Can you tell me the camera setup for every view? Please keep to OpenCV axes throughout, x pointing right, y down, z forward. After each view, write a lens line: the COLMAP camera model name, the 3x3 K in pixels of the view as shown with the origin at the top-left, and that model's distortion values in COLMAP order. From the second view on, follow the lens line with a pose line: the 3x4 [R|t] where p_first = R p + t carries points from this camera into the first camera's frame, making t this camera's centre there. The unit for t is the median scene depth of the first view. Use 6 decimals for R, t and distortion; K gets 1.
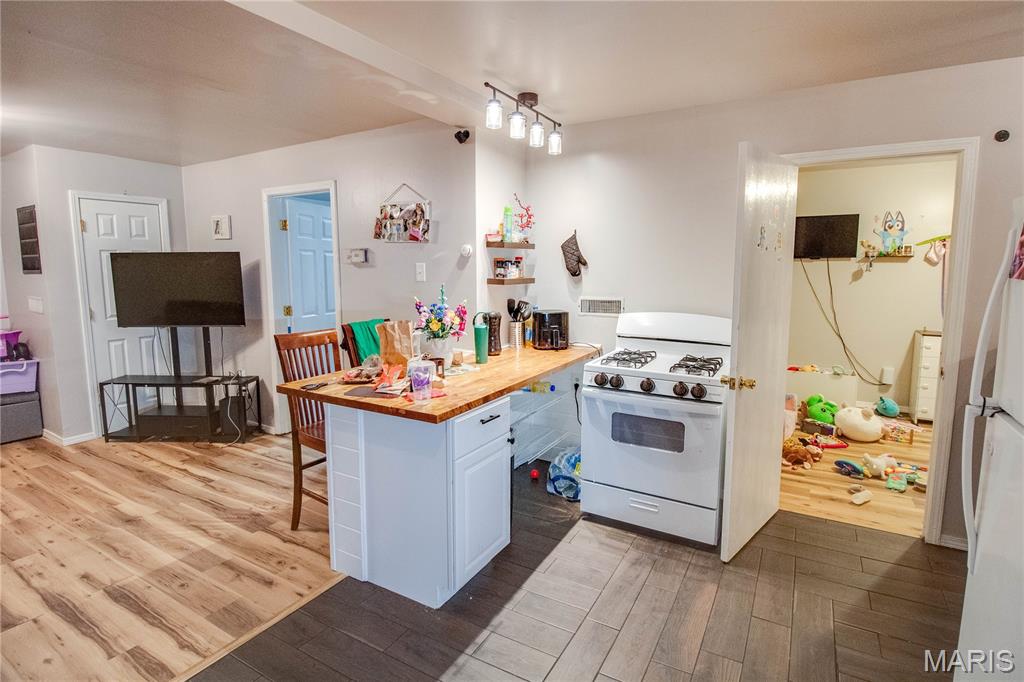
lens RADIAL K [[508.1, 0, 525.5], [0, 508.1, 325.3], [0, 0, 1]] dist [-0.025406, -0.001642]
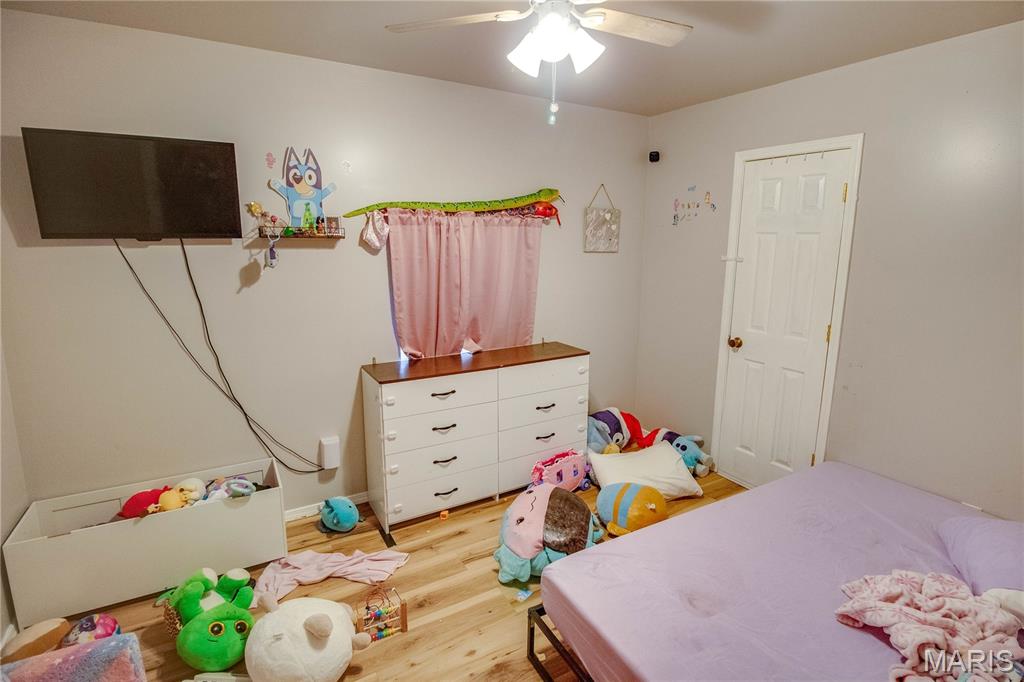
lens RADIAL K [[508.1, 0, 517.5], [0, 508.1, 338.1], [0, 0, 1]] dist [-0.025406, -0.001642]
pose [[0.512103, -0.142268, 0.847060, 0.366121], [0.095502, 0.989503, 0.108454, -0.066400], [-0.853598, 0.025357, 0.520315, 0.518408]]
